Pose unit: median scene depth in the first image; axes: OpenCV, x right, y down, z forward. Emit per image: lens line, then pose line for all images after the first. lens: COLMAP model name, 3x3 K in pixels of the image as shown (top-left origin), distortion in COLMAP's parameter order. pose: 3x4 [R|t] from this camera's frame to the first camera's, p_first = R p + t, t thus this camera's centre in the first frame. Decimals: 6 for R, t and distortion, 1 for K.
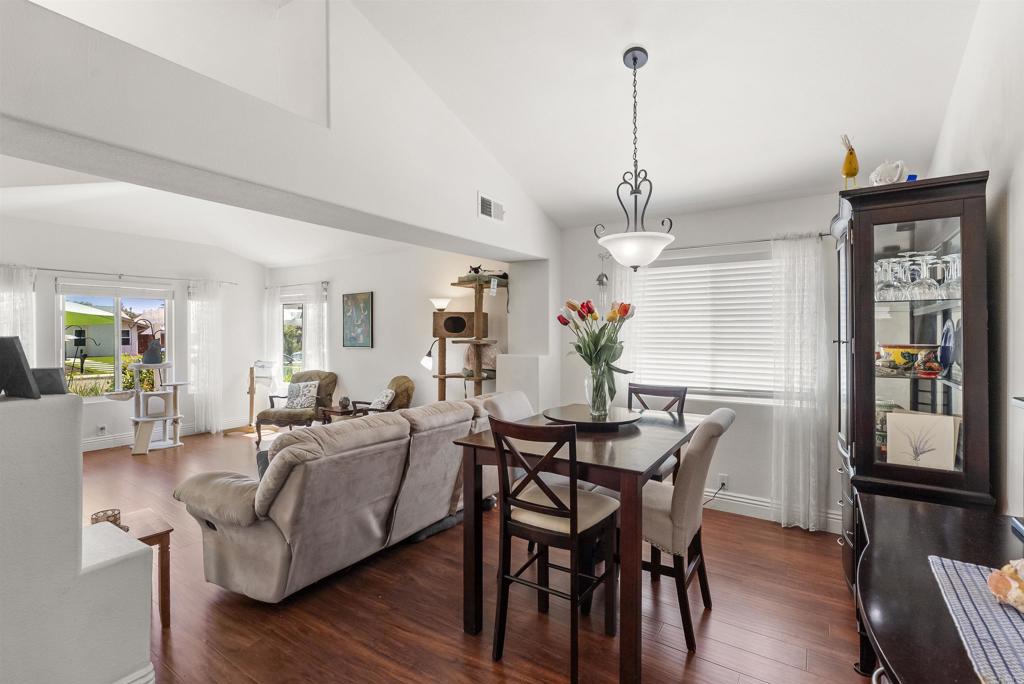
lens RADIAL K [[467.7, 0, 514.5], [0, 467.7, 333.2], [0, 0, 1]] dist [-0.008262, 0.003394]
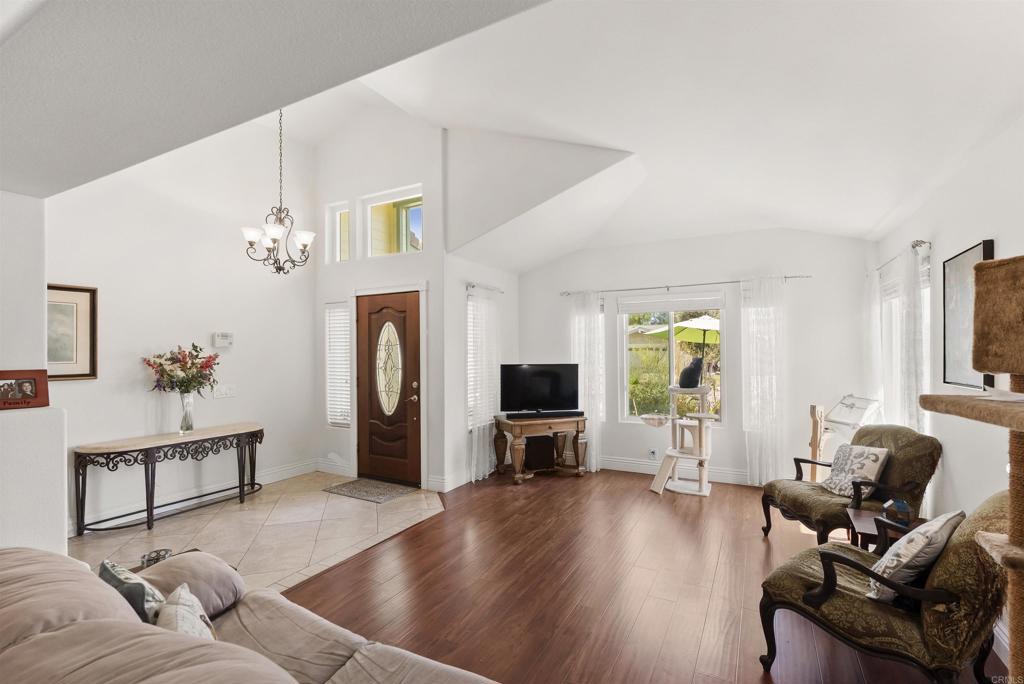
lens RADIAL K [[467.7, 0, 509.0], [0, 467.7, 350.0], [0, 0, 1]] dist [-0.008262, 0.003394]
pose [[0.092719, -0.003394, -0.995686, 0.030830], [0.002181, 0.999992, -0.003206, -0.000660], [0.995690, -0.001874, 0.092726, 0.606543]]
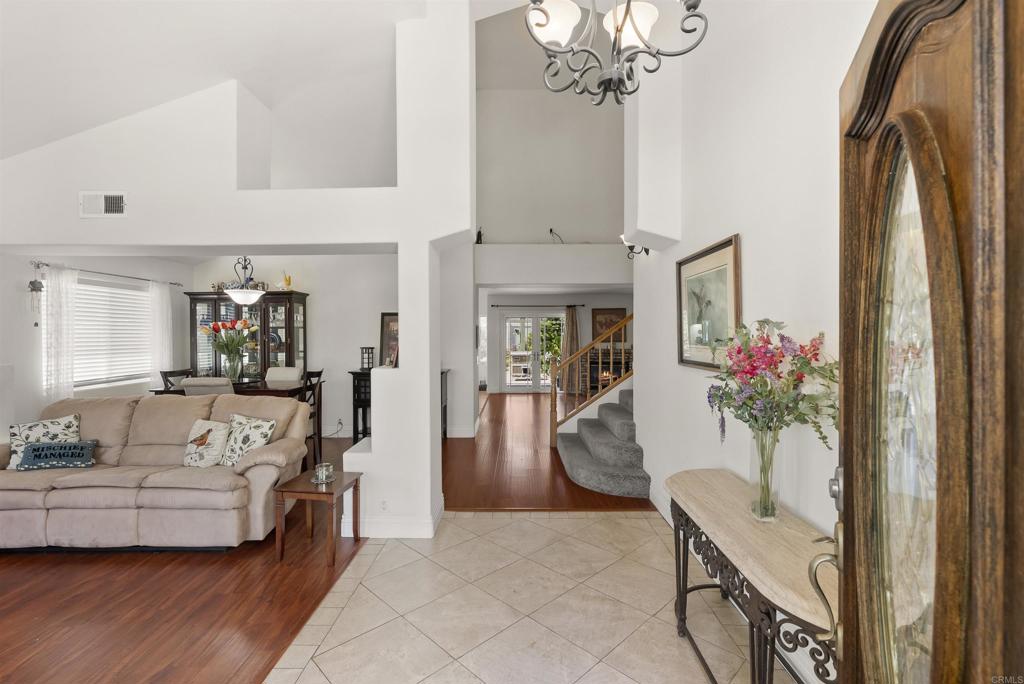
lens RADIAL K [[467.7, 0, 511.4], [0, 467.7, 336.5], [0, 0, 1]] dist [-0.008262, 0.003394]
pose [[-0.531214, -0.005215, 0.847222, -0.865590], [0.004554, 0.999949, 0.009010, -0.005710], [-0.847226, 0.008644, -0.531163, 0.451500]]
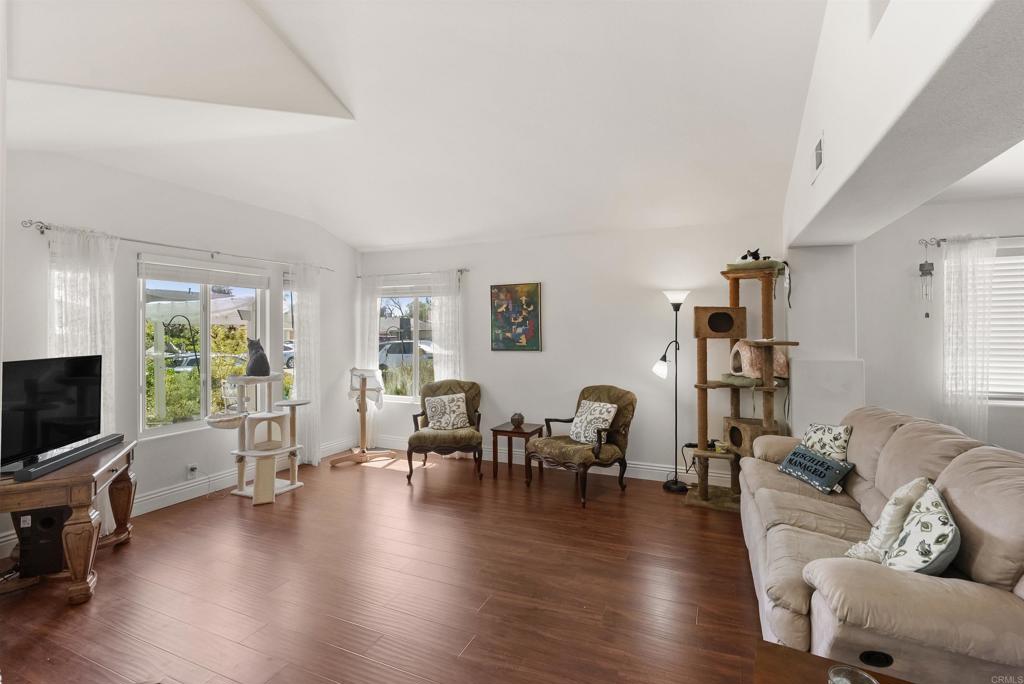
lens RADIAL K [[467.7, 0, 510.6], [0, 467.7, 333.1], [0, 0, 1]] dist [-0.008262, 0.003394]
pose [[0.985554, -0.002958, 0.169337, -0.514971], [0.003113, 0.999995, -0.000651, -0.000101], [-0.169334, 0.001169, 0.985558, 0.212587]]
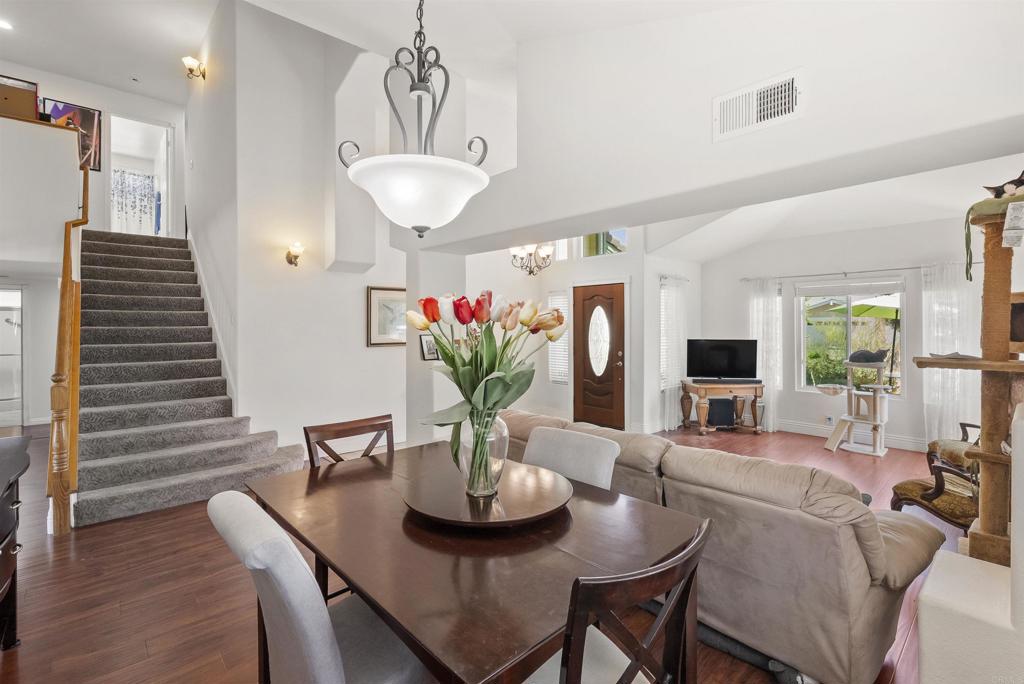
lens RADIAL K [[467.7, 0, 512.0], [0, 467.7, 324.4], [0, 0, 1]] dist [-0.008262, 0.003394]
pose [[-0.235005, 0.003502, -0.971988, 0.323647], [-0.001416, 0.999991, 0.003945, -0.015305], [0.971993, 0.002303, -0.234998, 0.527309]]
